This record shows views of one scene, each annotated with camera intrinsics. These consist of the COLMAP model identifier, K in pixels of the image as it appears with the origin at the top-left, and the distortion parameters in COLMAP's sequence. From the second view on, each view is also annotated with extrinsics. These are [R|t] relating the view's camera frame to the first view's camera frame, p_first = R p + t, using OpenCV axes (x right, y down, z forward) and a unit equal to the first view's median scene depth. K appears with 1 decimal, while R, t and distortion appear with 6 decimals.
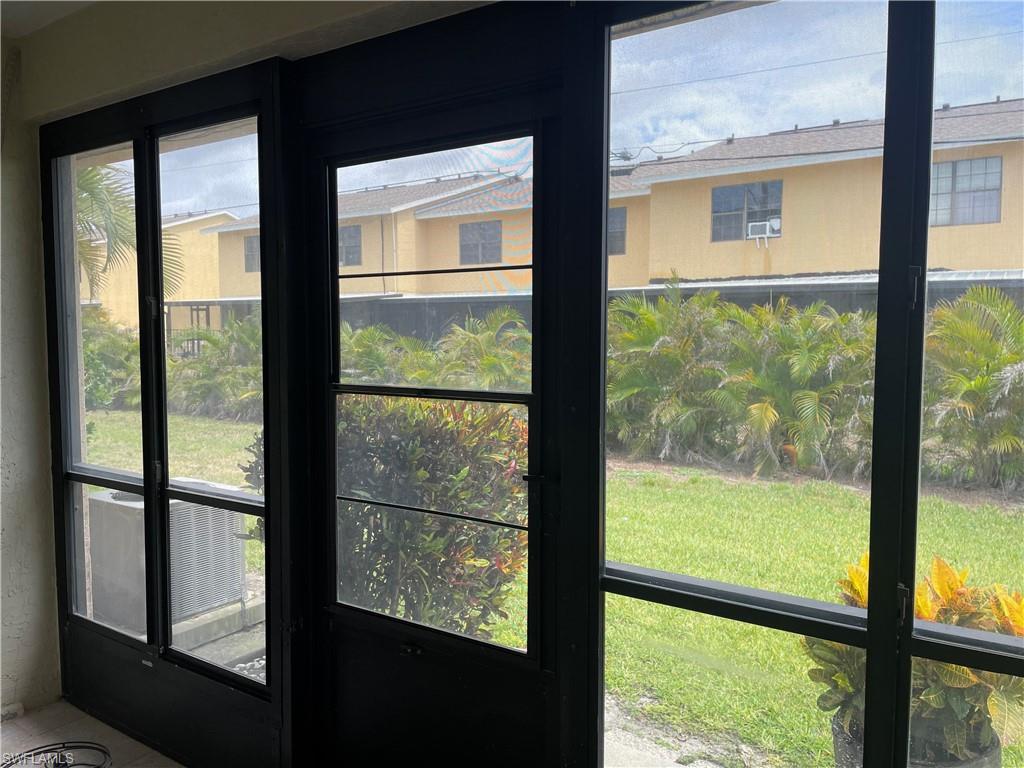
lens RADIAL K [[772.3, 0, 507.4], [0, 772.3, 380.7], [0, 0, 1]] dist [0.088543, -0.120372]
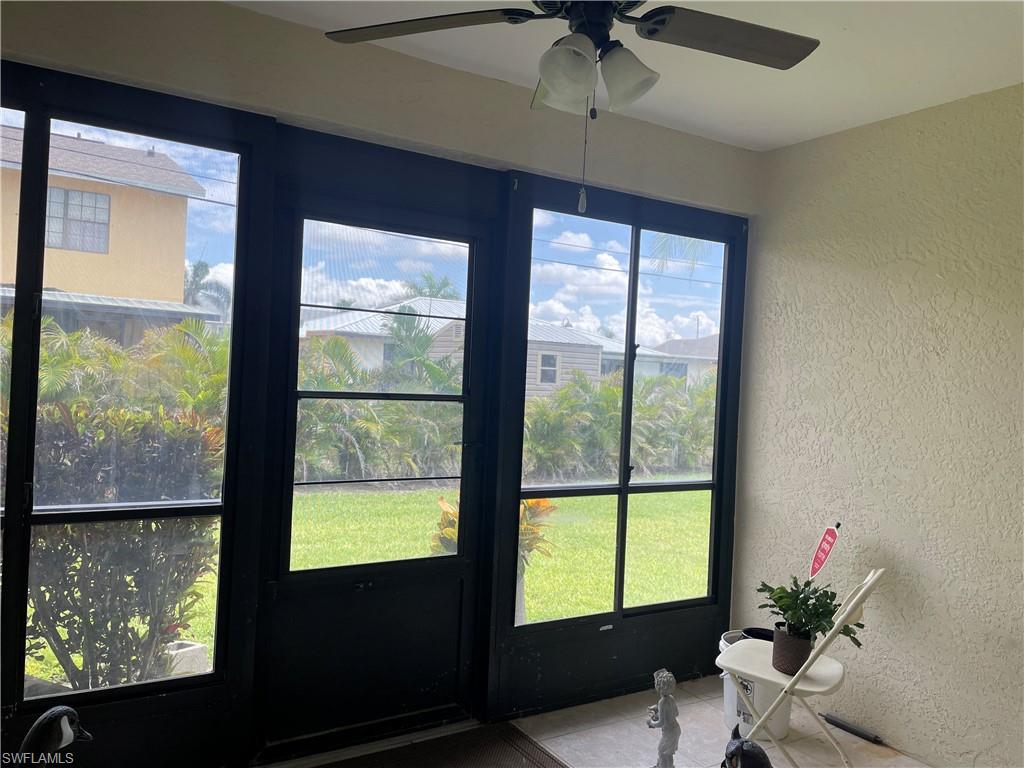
lens RADIAL K [[772.3, 0, 507.4], [0, 772.3, 380.7], [0, 0, 1]] dist [0.088543, -0.120372]
pose [[0.416106, 0.011409, 0.909245, -0.157327], [0.008695, 0.999826, -0.016525, 0.001473], [-0.909275, 0.014782, 0.415934, 0.023658]]
